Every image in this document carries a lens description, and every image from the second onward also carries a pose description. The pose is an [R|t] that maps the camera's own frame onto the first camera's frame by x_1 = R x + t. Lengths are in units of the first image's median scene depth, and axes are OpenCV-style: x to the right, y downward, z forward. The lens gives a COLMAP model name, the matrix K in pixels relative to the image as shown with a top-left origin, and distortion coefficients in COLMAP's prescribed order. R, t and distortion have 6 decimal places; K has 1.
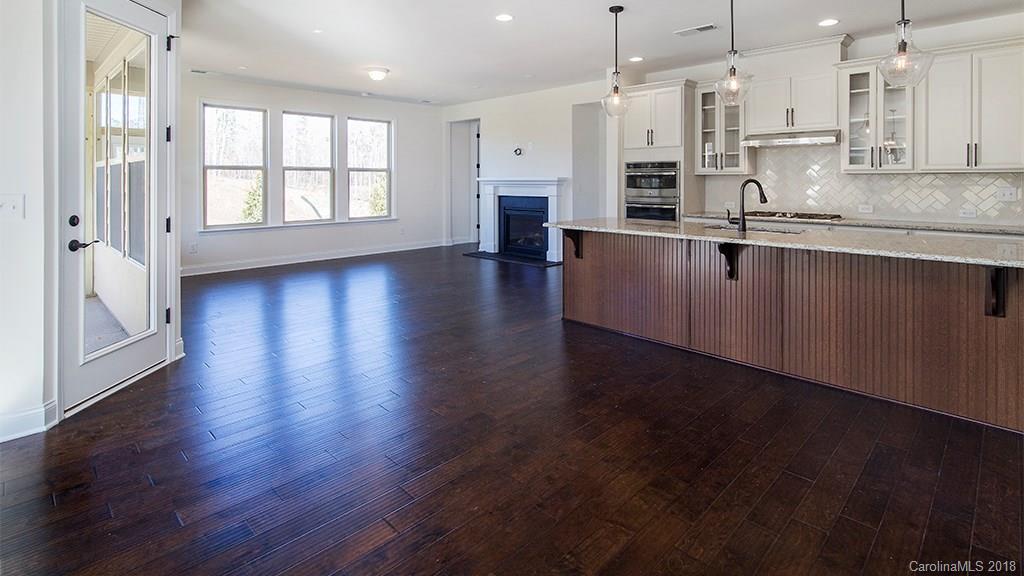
lens RADIAL K [[530.2, 0, 513.9], [0, 530.2, 173.1], [0, 0, 1]] dist [0.000713, 0.000705]
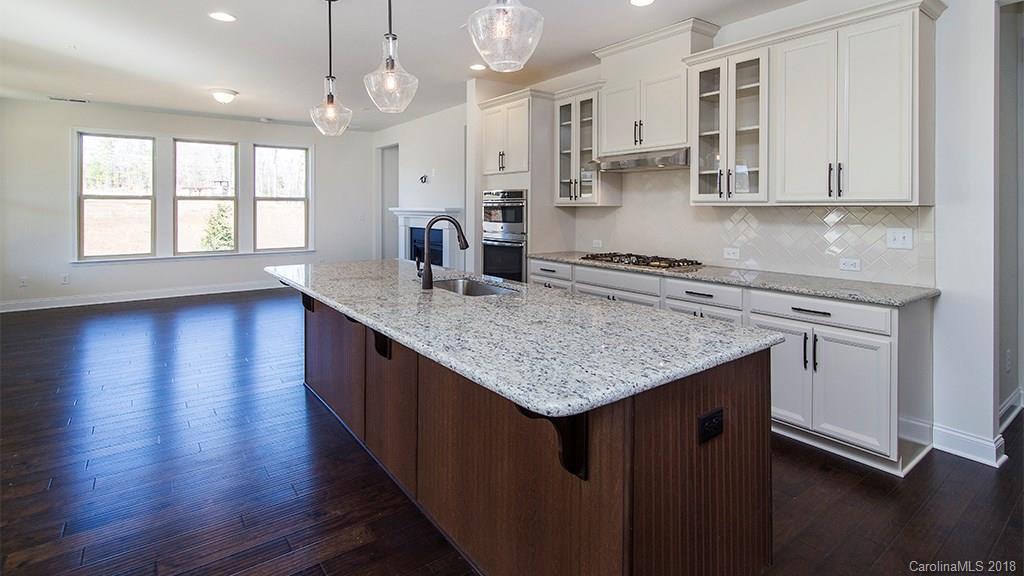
lens RADIAL K [[515.3, 0, 511.1], [0, 515.3, 200.1], [0, 0, 1]] dist [0.000394, 0.000061]
pose [[0.987751, 0.000376, -0.156038, 0.399558], [-0.000502, 1.000000, -0.000768, -0.005383], [0.156037, 0.000837, 0.987751, 0.204636]]
